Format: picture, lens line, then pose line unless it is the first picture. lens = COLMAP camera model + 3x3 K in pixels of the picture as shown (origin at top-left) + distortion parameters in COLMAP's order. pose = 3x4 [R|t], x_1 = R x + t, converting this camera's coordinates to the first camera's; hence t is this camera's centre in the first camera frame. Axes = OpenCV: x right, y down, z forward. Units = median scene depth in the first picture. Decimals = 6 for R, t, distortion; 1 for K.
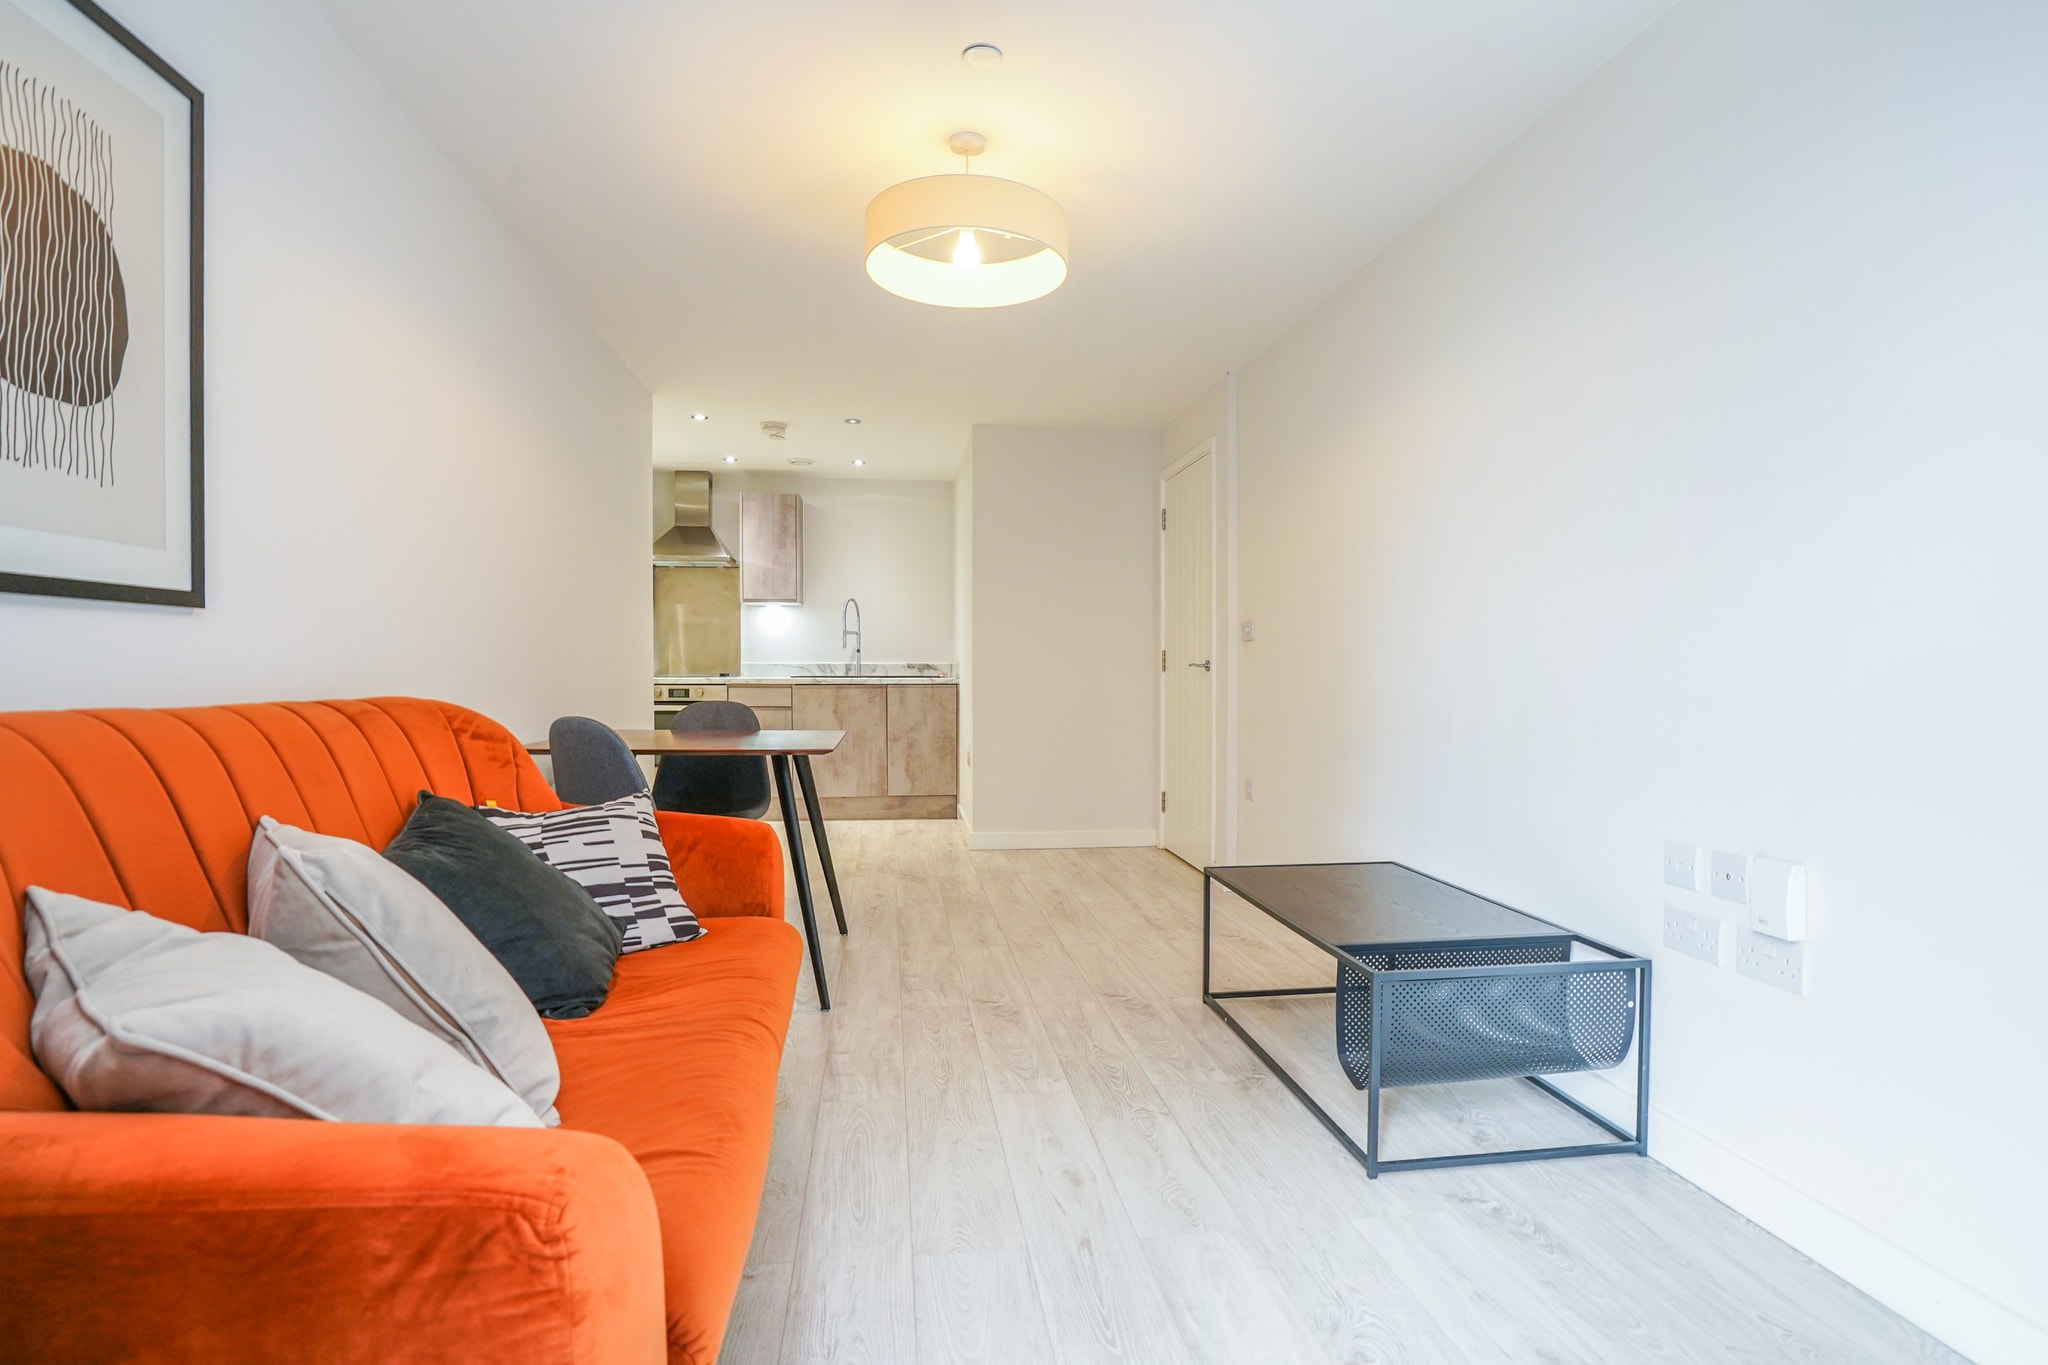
lens RADIAL K [[960.4, 0, 1014.3], [0, 960.4, 673.5], [0, 0, 1]] dist [-0.022749, 0.013378]
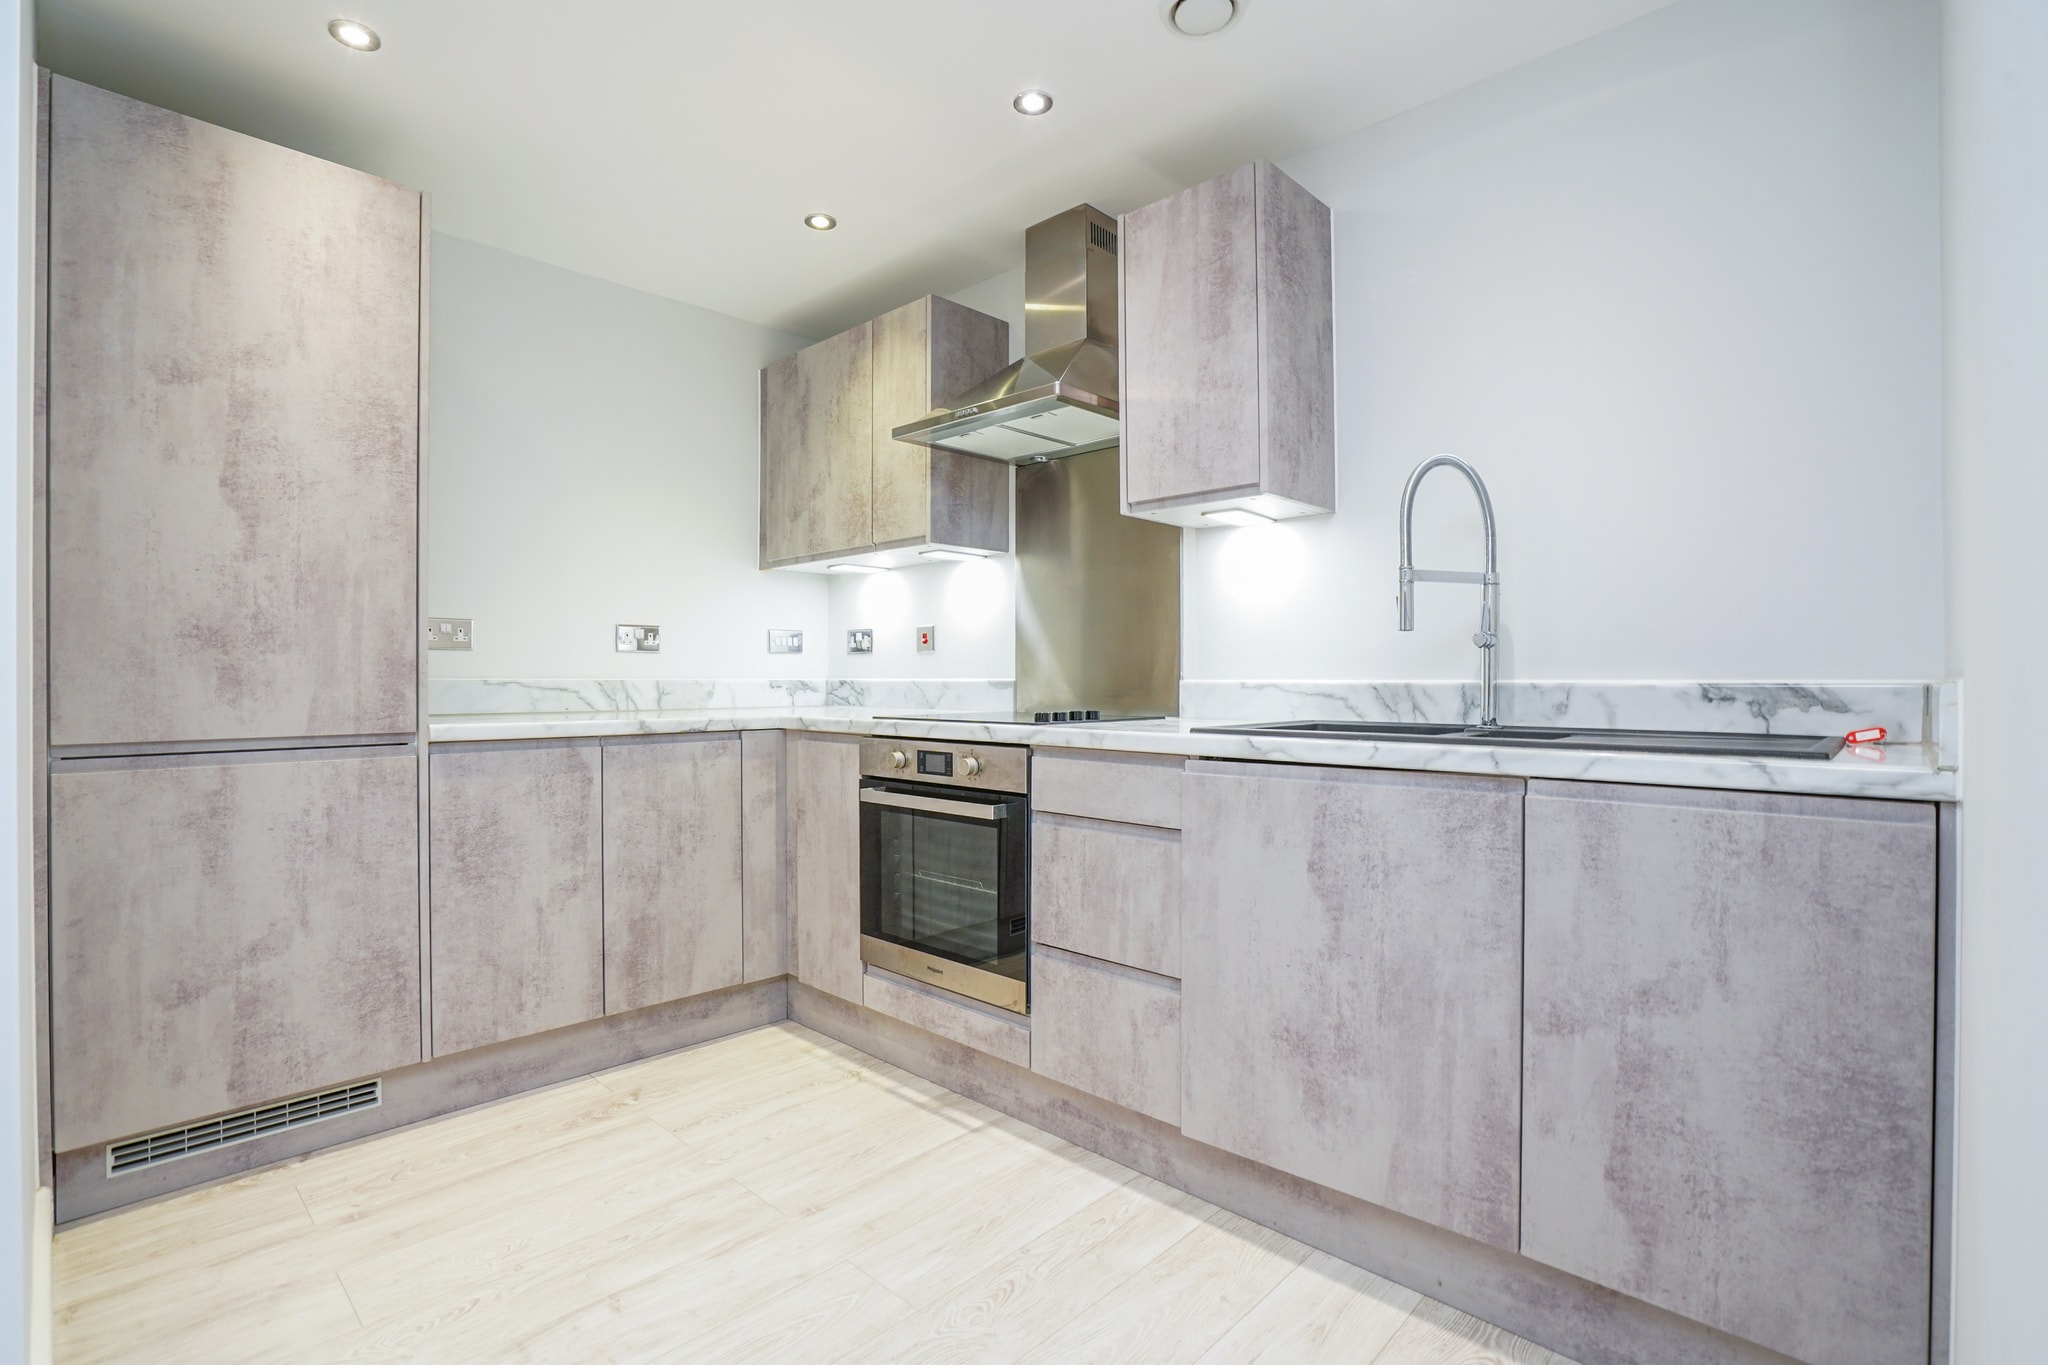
lens RADIAL K [[960.4, 0, 1028.5], [0, 960.4, 673.3], [0, 0, 1]] dist [-0.022749, 0.013378]
pose [[0.614532, -0.006258, -0.788867, -0.023172], [-0.000696, 0.999964, -0.008476, -0.011596], [0.788891, 0.005758, 0.614506, 0.755711]]
